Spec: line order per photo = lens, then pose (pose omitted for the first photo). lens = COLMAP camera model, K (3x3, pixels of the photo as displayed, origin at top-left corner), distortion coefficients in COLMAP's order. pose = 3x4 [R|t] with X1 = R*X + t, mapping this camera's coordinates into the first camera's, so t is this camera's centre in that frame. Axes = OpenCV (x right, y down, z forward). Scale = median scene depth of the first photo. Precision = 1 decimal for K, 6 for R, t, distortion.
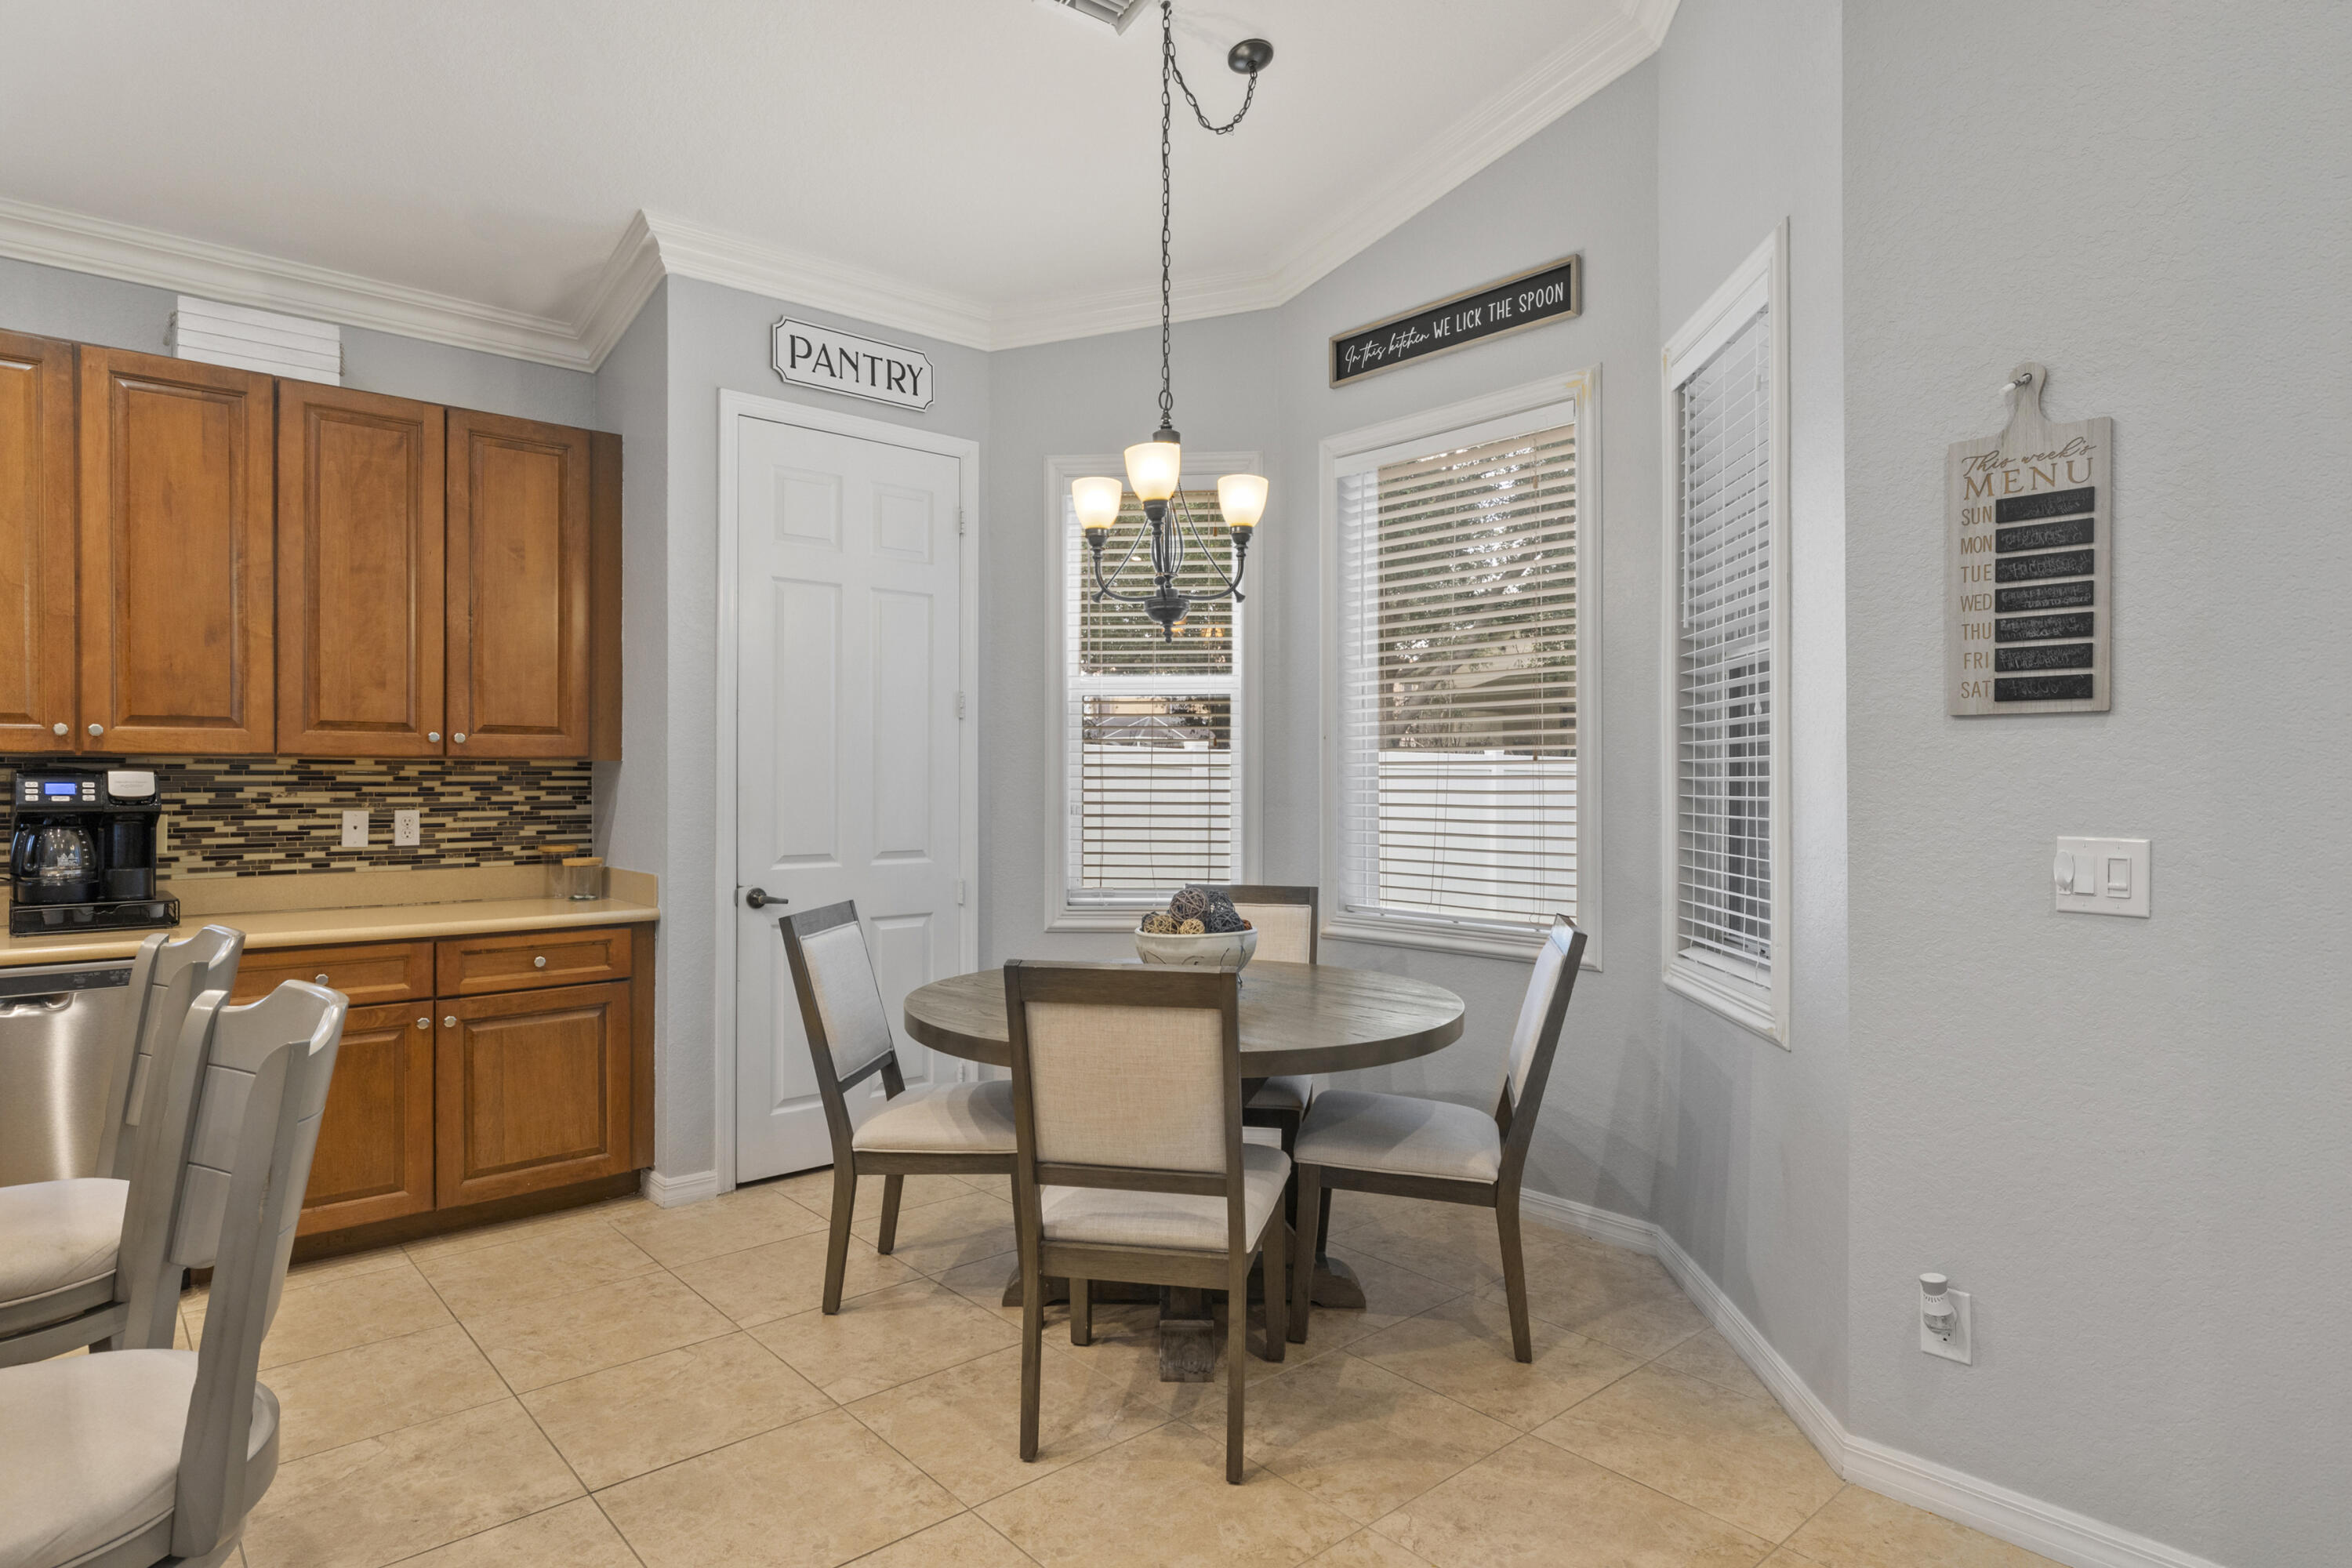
lens RADIAL K [[1275.0, 0, 1175.4], [0, 1275.0, 779.9], [0, 0, 1]] dist [-0.000975, -0.000632]
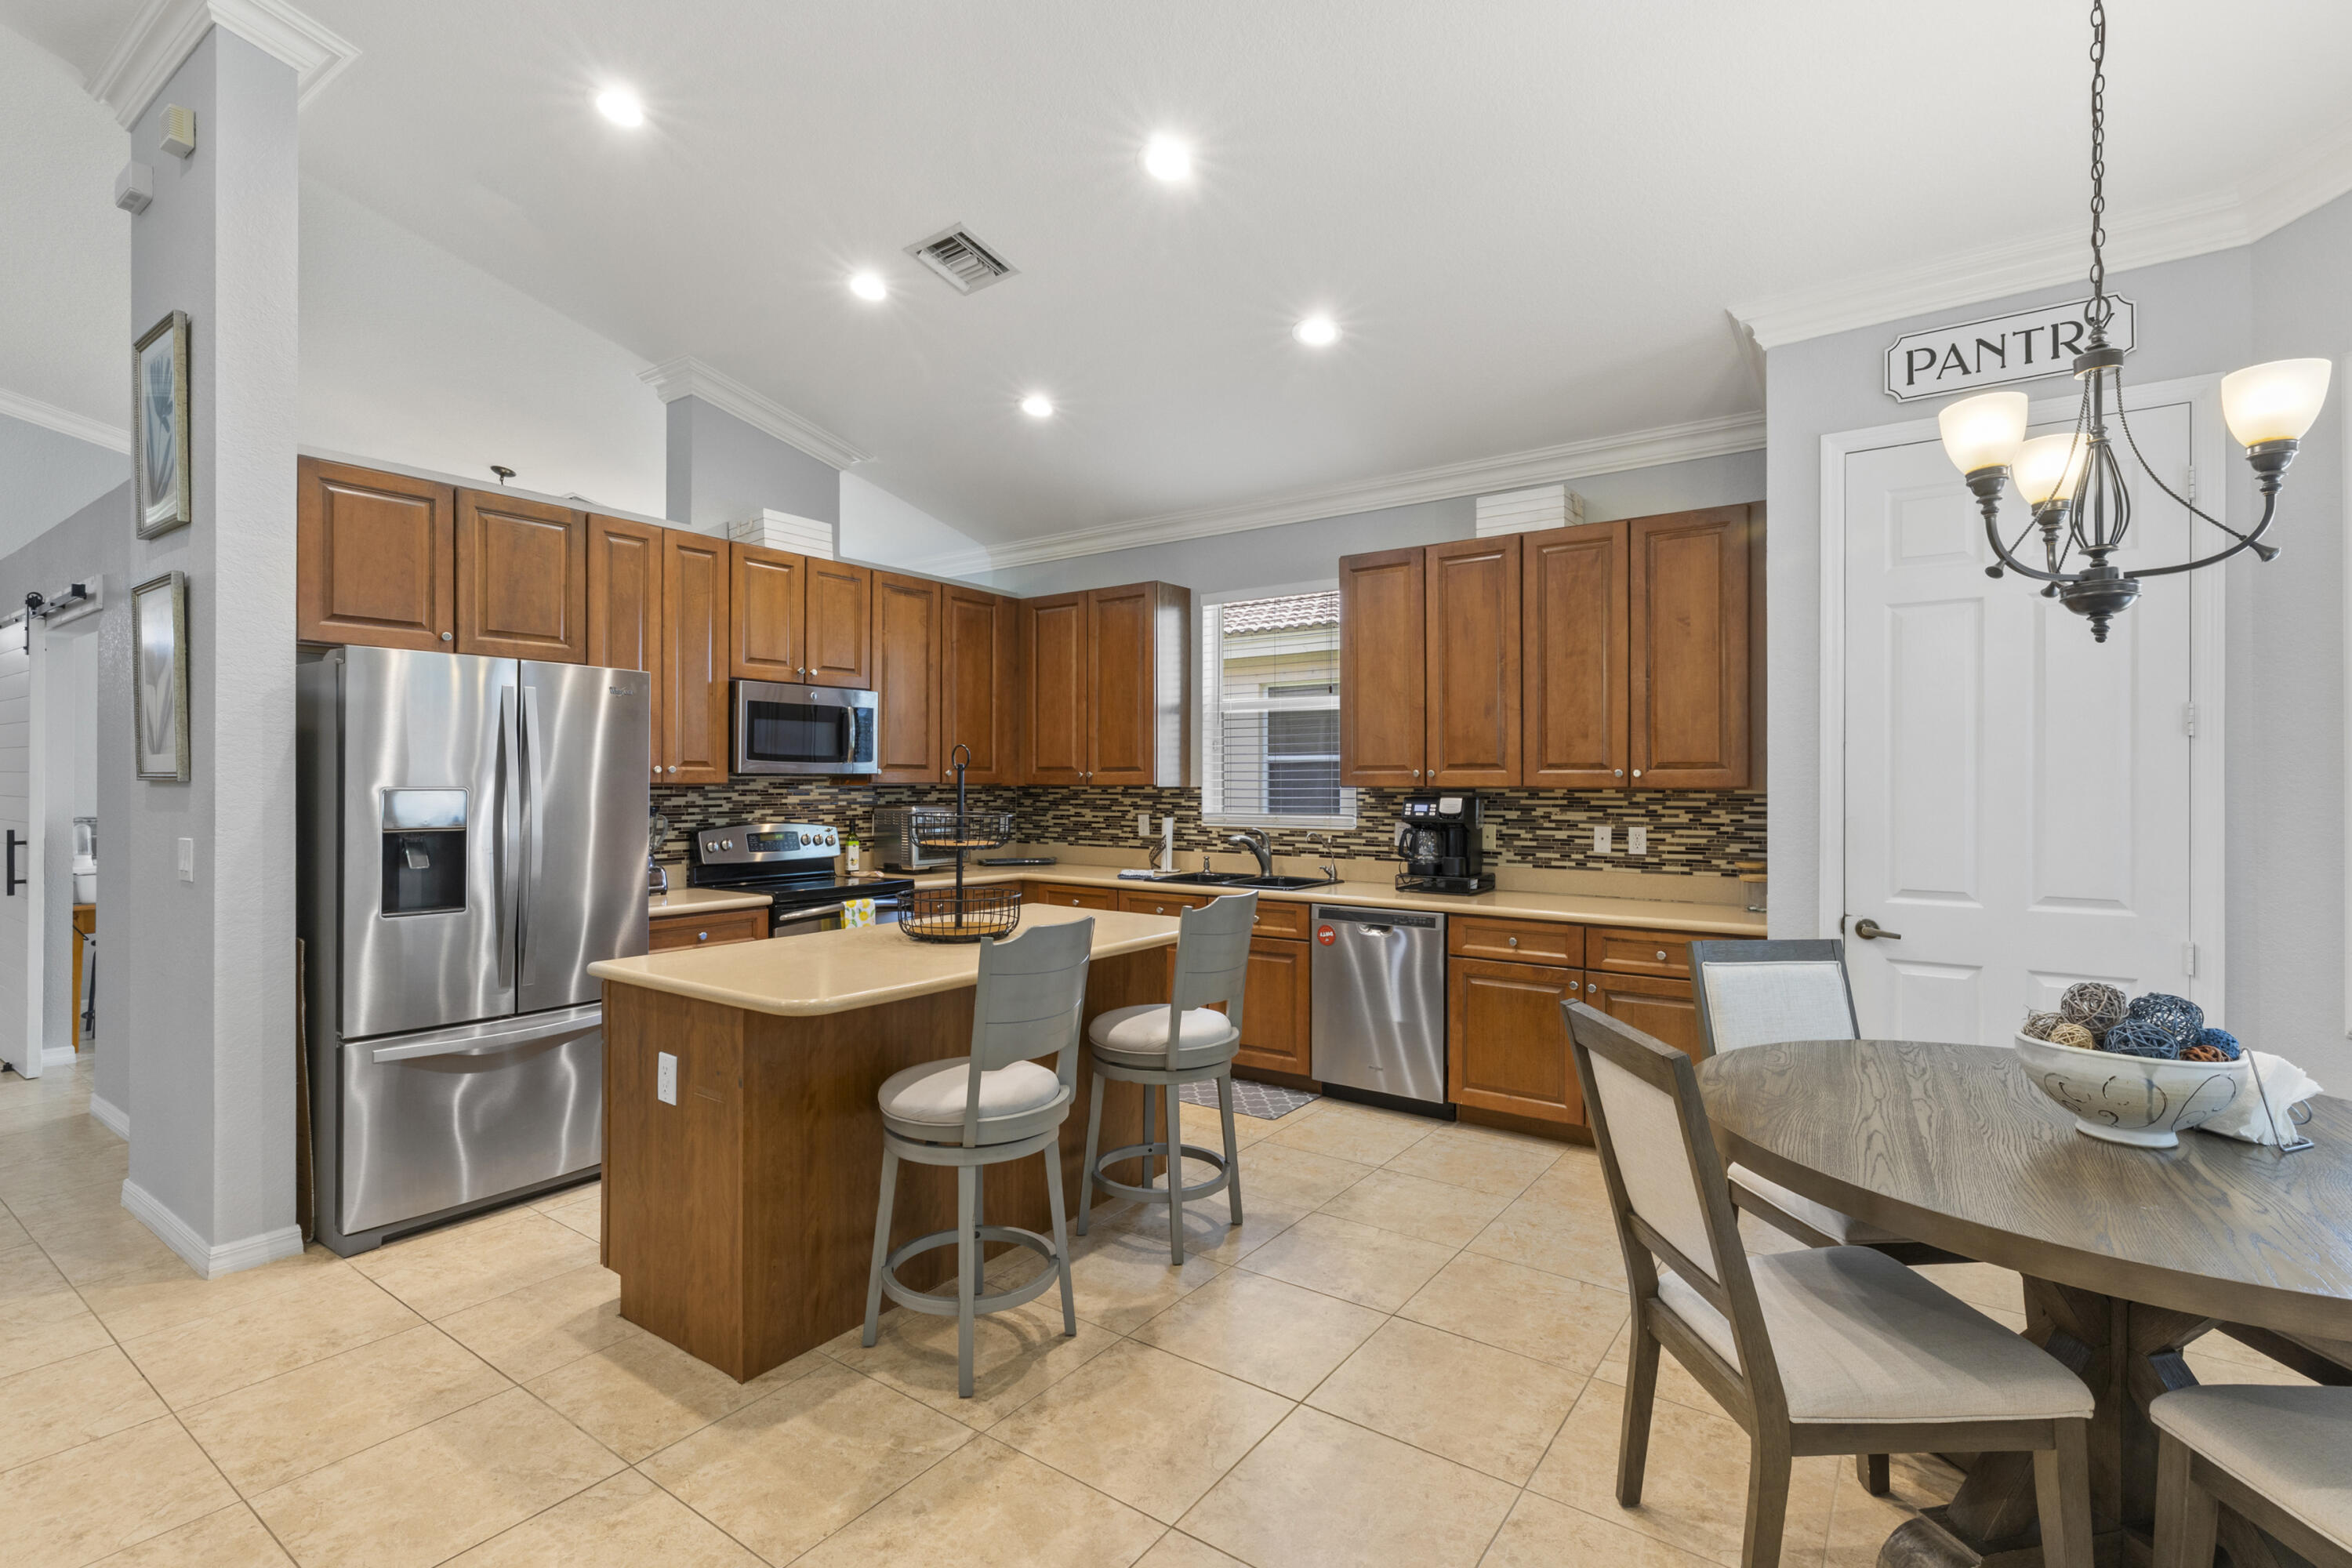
lens RADIAL K [[1083.2, 0, 1157.8], [0, 1083.2, 782.0], [0, 0, 1]] dist [-0.002512, 0.002117]
pose [[0.216717, -0.000626, -0.976234, 0.430847], [-0.001769, 0.999998, -0.001034, -0.023645], [0.976233, 0.001951, 0.216715, 0.306756]]
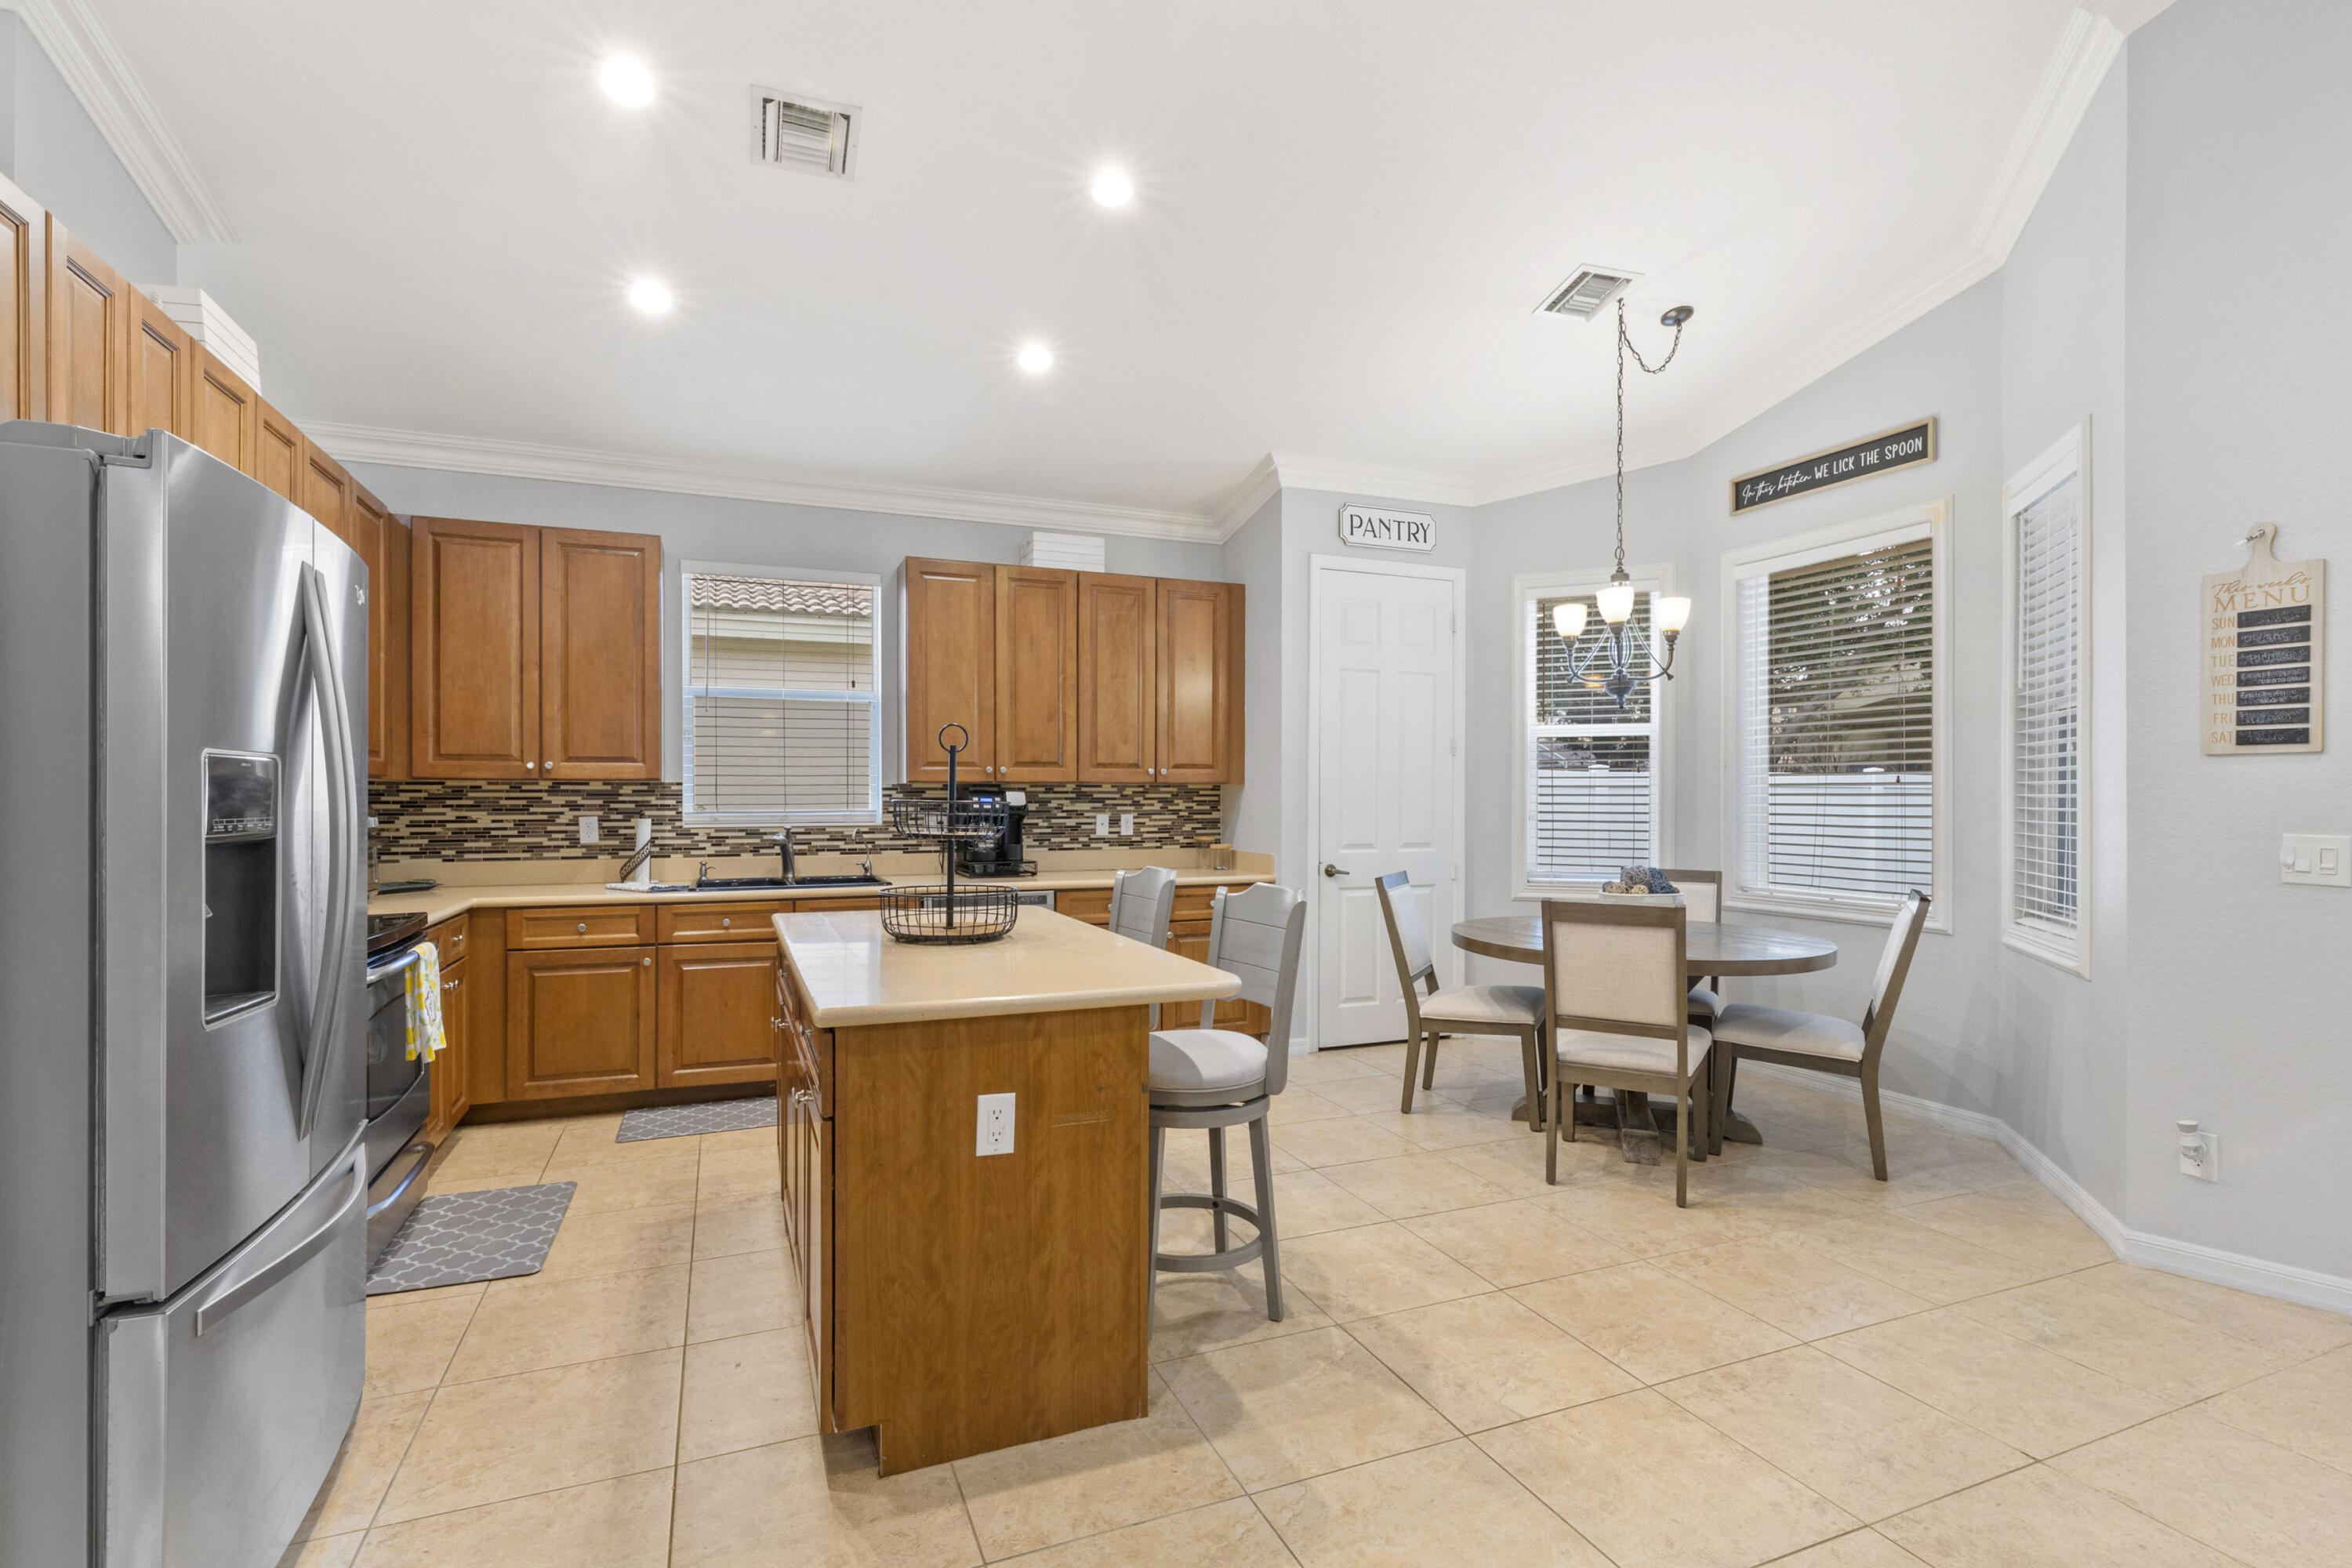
lens RADIAL K [[1083.2, 0, 1170.4], [0, 1083.2, 801.1], [0, 0, 1]] dist [-0.002512, 0.002117]
pose [[0.944528, 0.001474, -0.328428, -0.082056], [0.000073, 0.999989, 0.004699, -0.000630], [0.328432, -0.004463, 0.944517, -0.390083]]
